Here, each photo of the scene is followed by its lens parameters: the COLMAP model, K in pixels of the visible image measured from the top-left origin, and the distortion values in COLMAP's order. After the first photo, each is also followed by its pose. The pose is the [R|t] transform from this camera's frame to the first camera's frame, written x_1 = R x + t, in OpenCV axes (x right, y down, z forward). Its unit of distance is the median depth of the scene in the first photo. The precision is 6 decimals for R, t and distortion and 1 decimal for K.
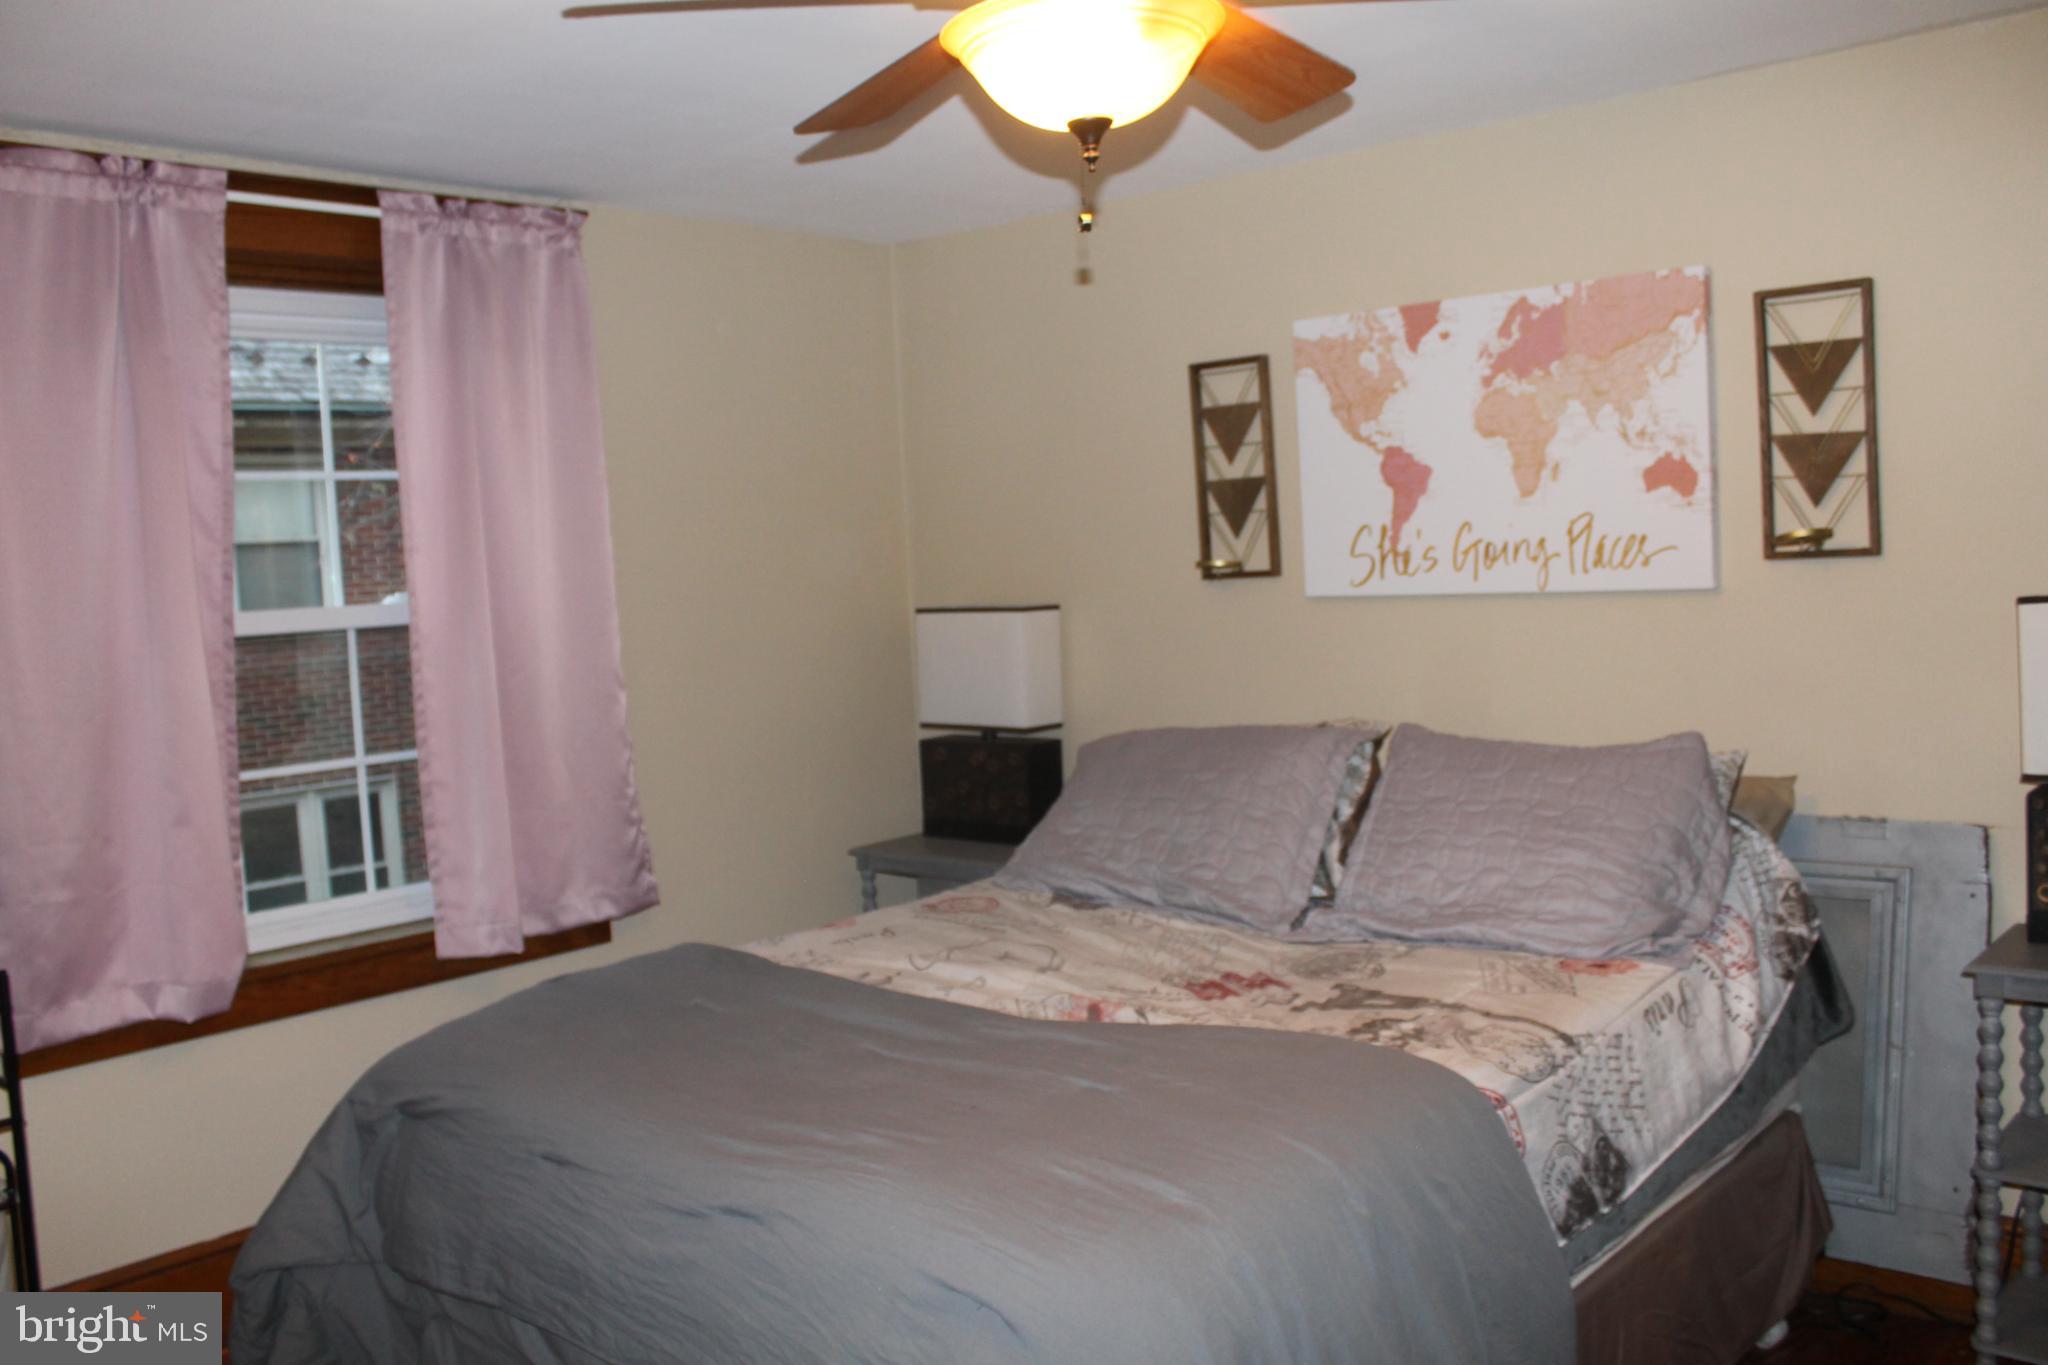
lens RADIAL K [[1736.0, 0, 1001.4], [0, 1736.0, 683.1], [0, 0, 1]] dist [-0.166657, 0.154932]
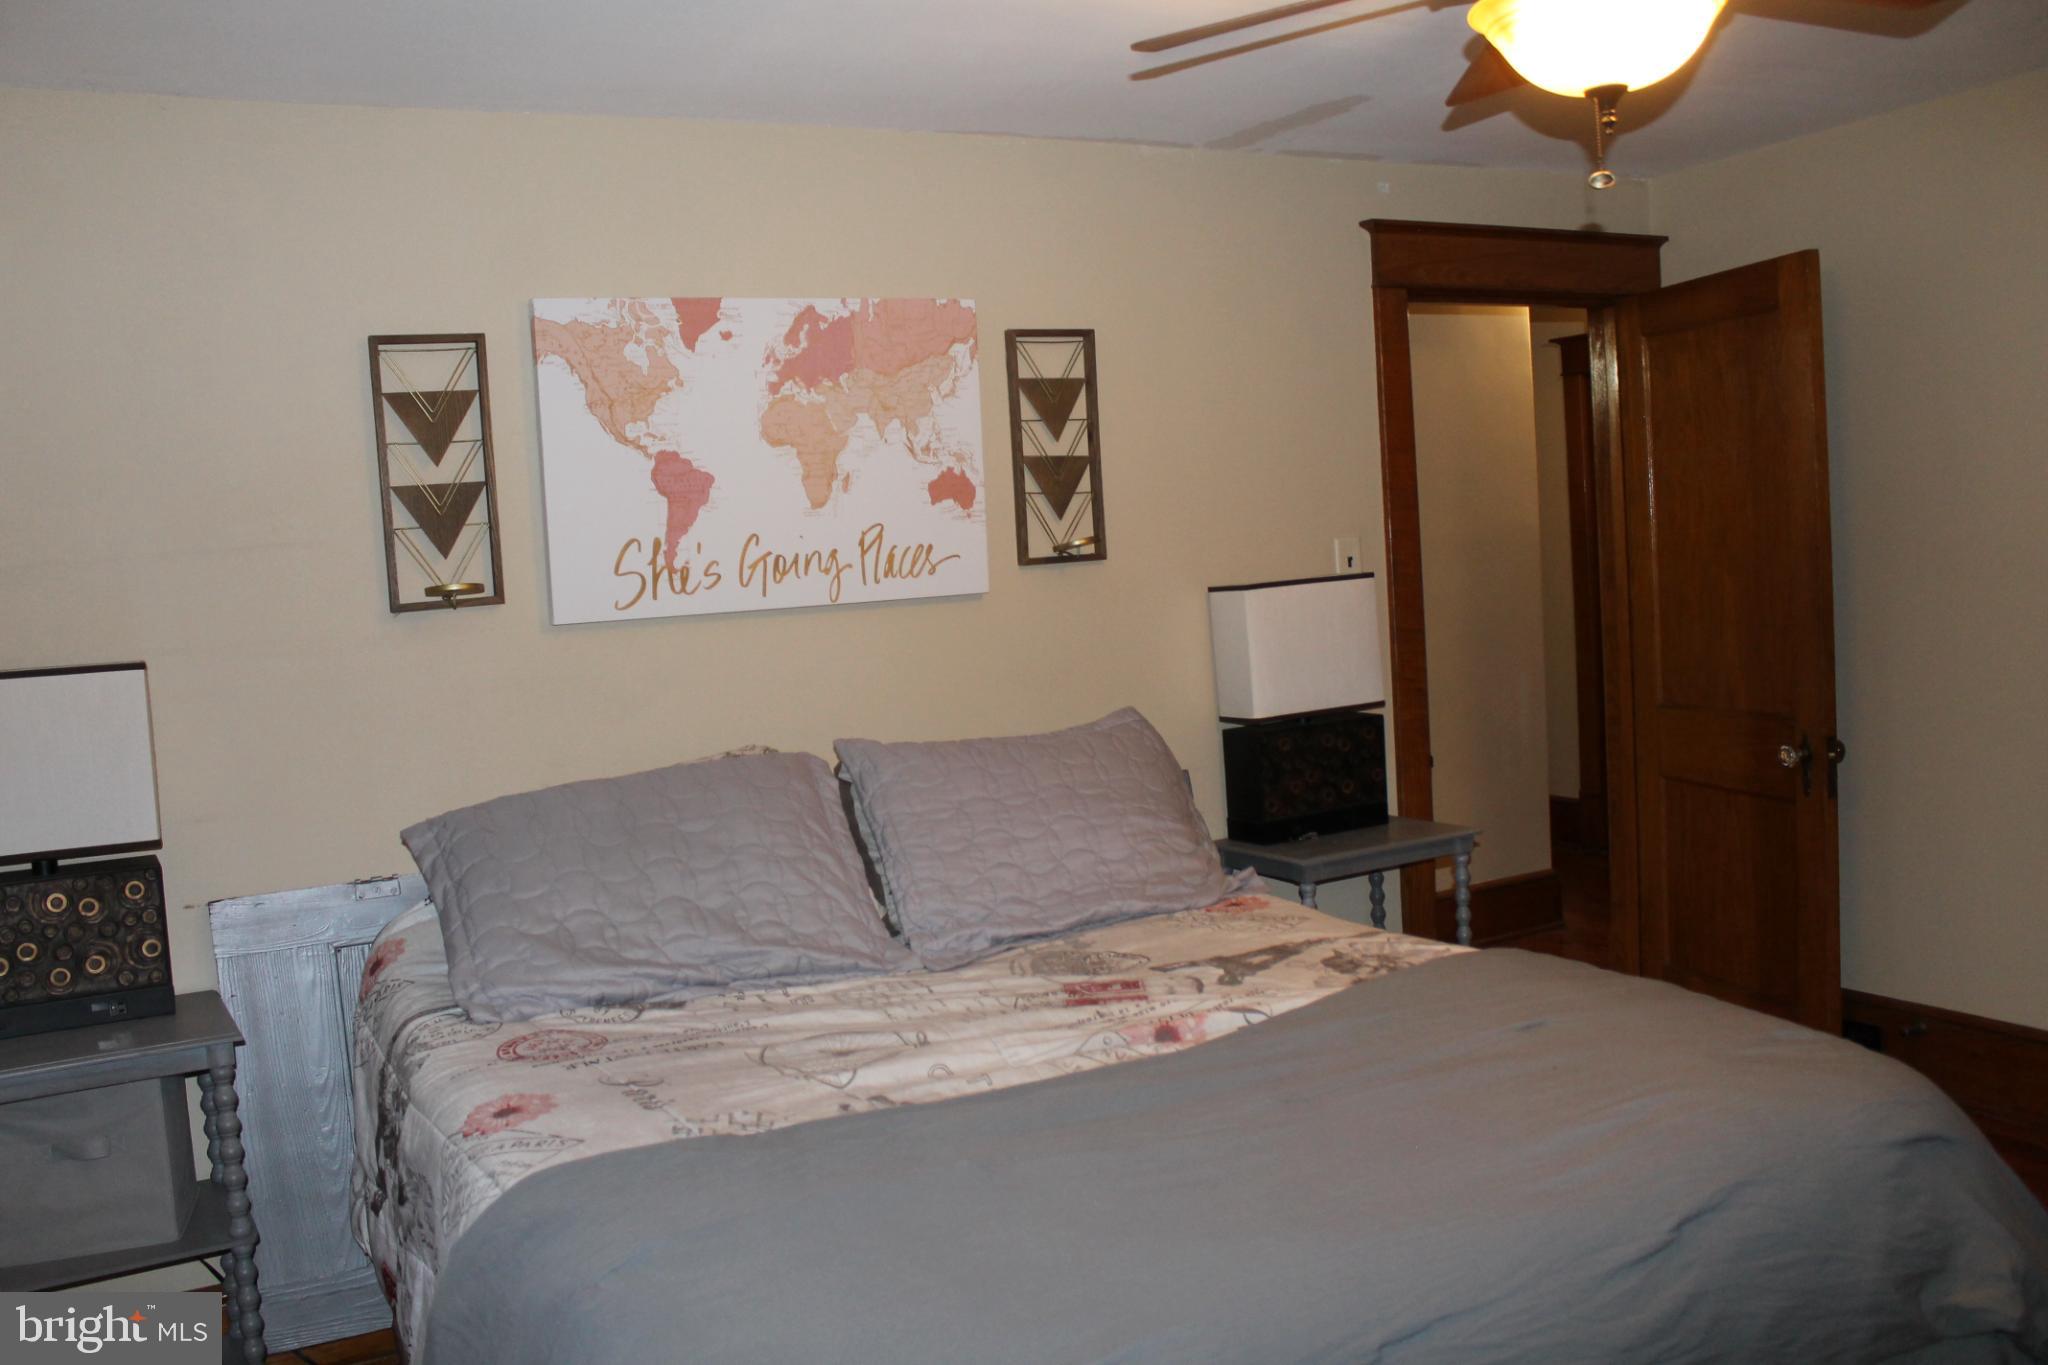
lens RADIAL K [[1736.0, 0, 1001.4], [0, 1736.0, 683.1], [0, 0, 1]] dist [-0.166657, 0.154932]
pose [[0.349236, -0.049787, 0.935711, -0.591608], [0.108503, 0.994019, 0.012393, -0.009593], [-0.930731, 0.097200, 0.352549, 0.558775]]
